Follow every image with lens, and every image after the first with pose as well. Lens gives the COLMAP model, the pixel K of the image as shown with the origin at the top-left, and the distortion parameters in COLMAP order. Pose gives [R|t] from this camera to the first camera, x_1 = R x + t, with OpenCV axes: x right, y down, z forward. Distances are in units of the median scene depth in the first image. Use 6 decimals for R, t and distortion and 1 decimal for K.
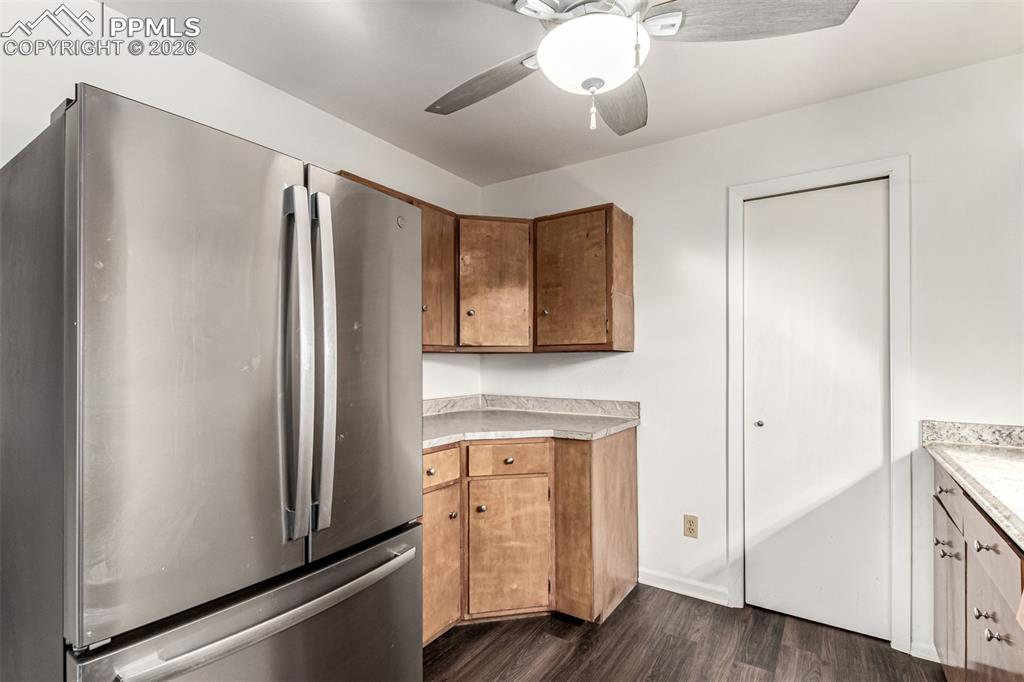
lens RADIAL K [[491.9, 0, 507.8], [0, 491.9, 356.5], [0, 0, 1]] dist [0.015986, 0.000205]
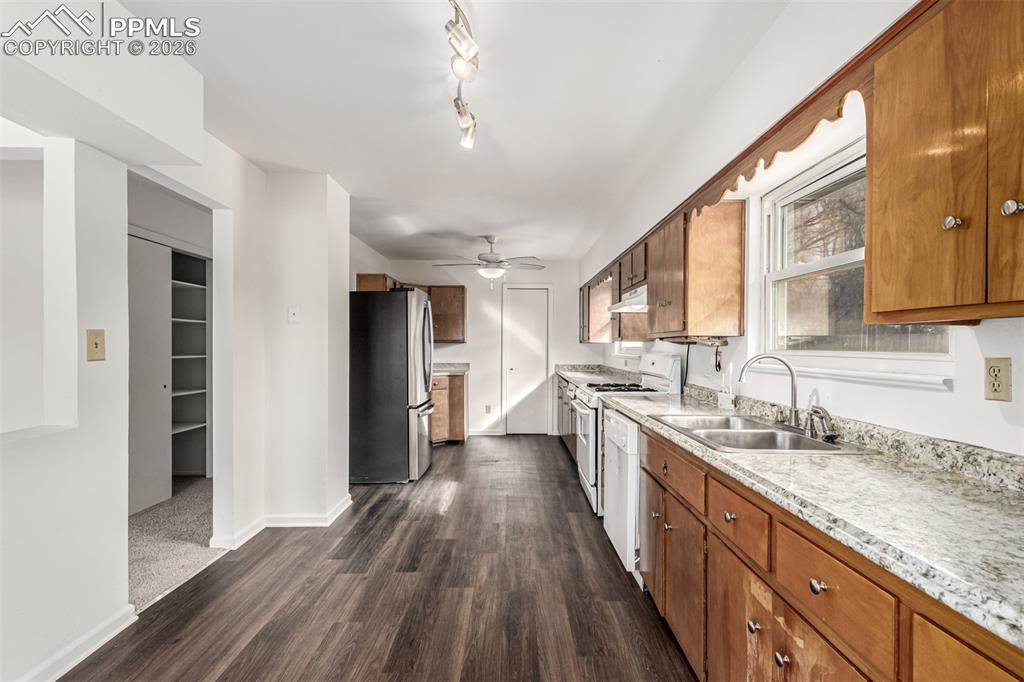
lens RADIAL K [[491.9, 0, 513.2], [0, 491.9, 342.9], [0, 0, 1]] dist [0.015986, 0.000205]
pose [[0.820252, 0.003893, 0.571990, -1.141099], [-0.002970, 0.999992, -0.002547, -0.003322], [-0.571995, 0.000391, 0.820257, -1.368739]]
